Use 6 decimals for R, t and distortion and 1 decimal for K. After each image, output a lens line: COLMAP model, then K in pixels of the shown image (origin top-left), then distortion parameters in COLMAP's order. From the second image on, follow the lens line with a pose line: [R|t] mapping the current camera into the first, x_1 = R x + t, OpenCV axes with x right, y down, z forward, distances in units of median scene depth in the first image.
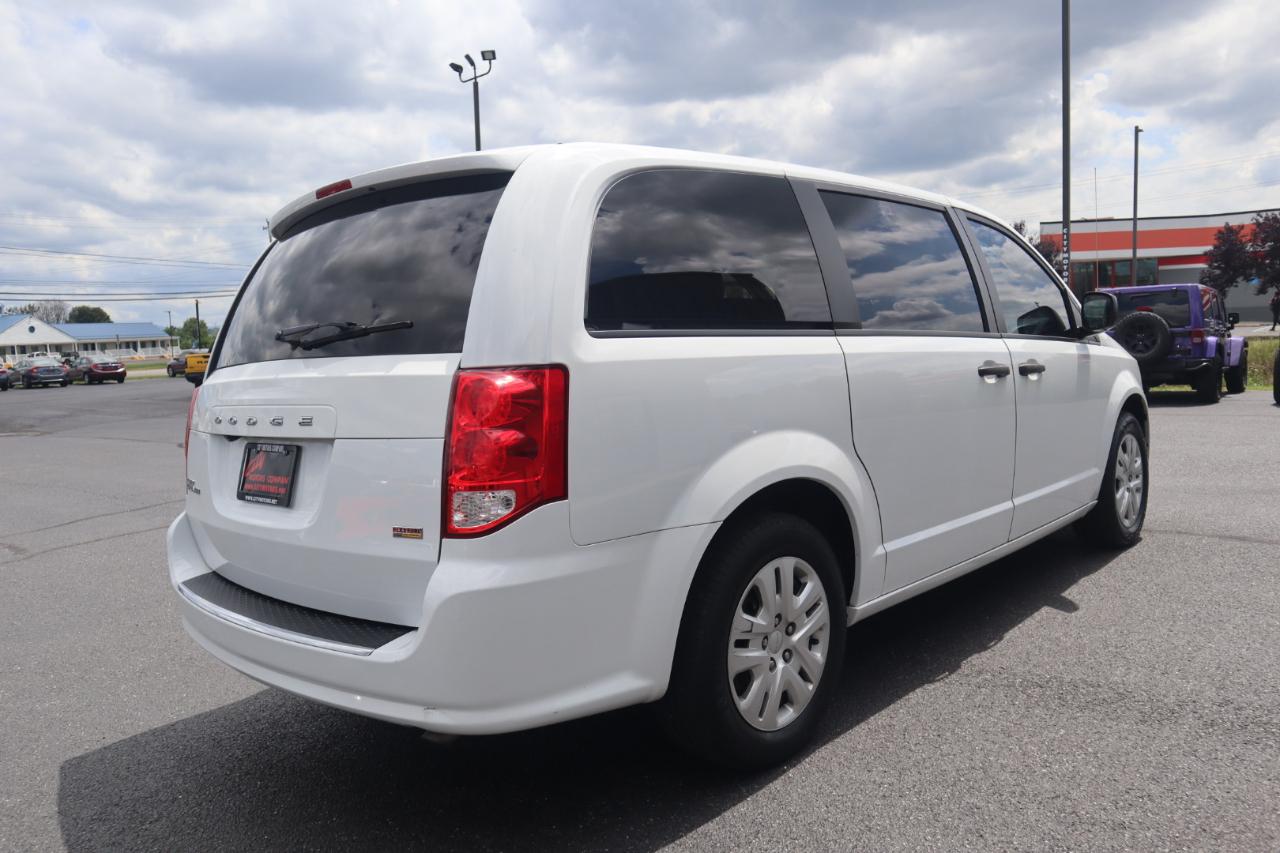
lens RADIAL K [[956.2, 0, 646.5], [0, 956.2, 429.1], [0, 0, 1]] dist [-0.070663, 0.041980]
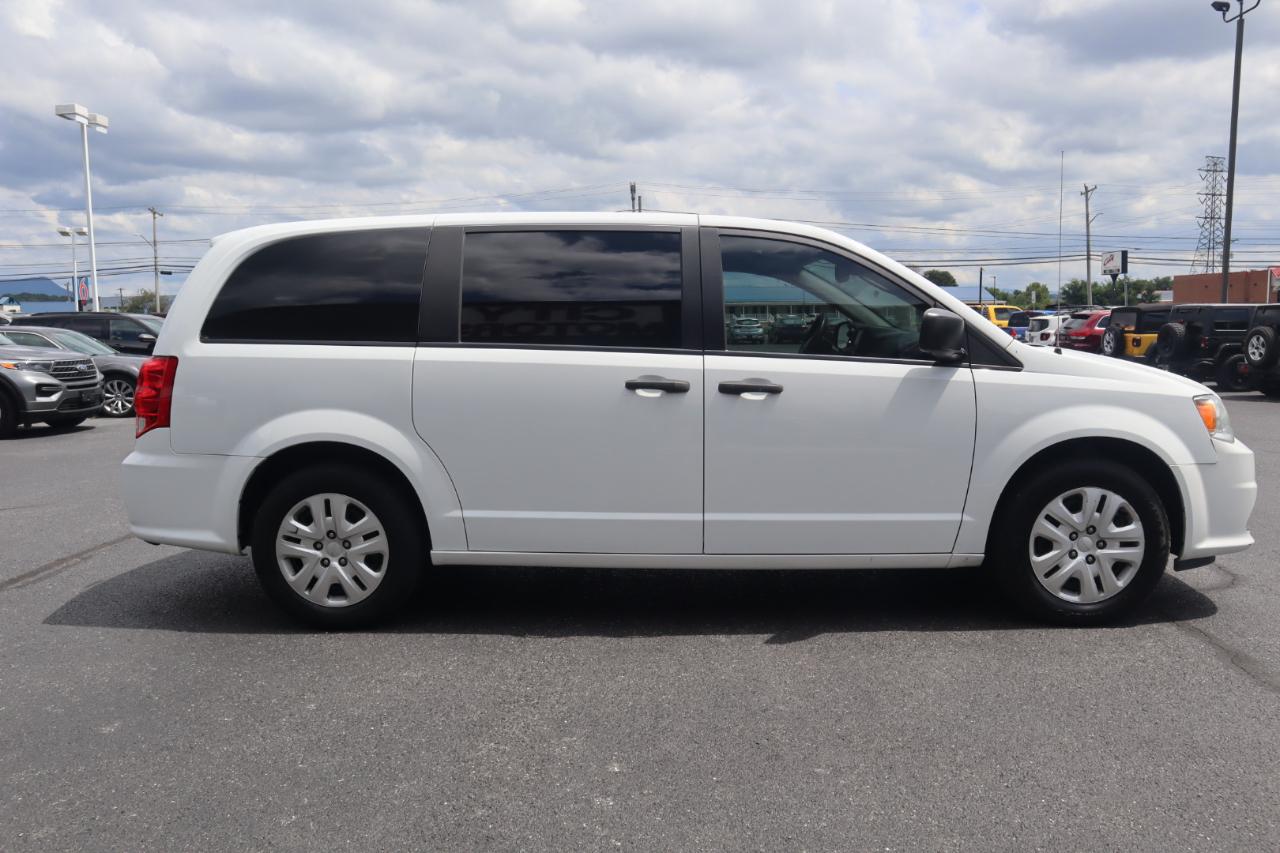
lens RADIAL K [[956.2, 0, 635.3], [0, 956.2, 427.3], [0, 0, 1]] dist [-0.070663, 0.041980]
pose [[0.658604, 0.119691, -0.742909, 1.473346], [-0.093867, 0.992625, 0.076709, -0.121402], [0.746612, 0.019213, 0.664982, 0.340033]]
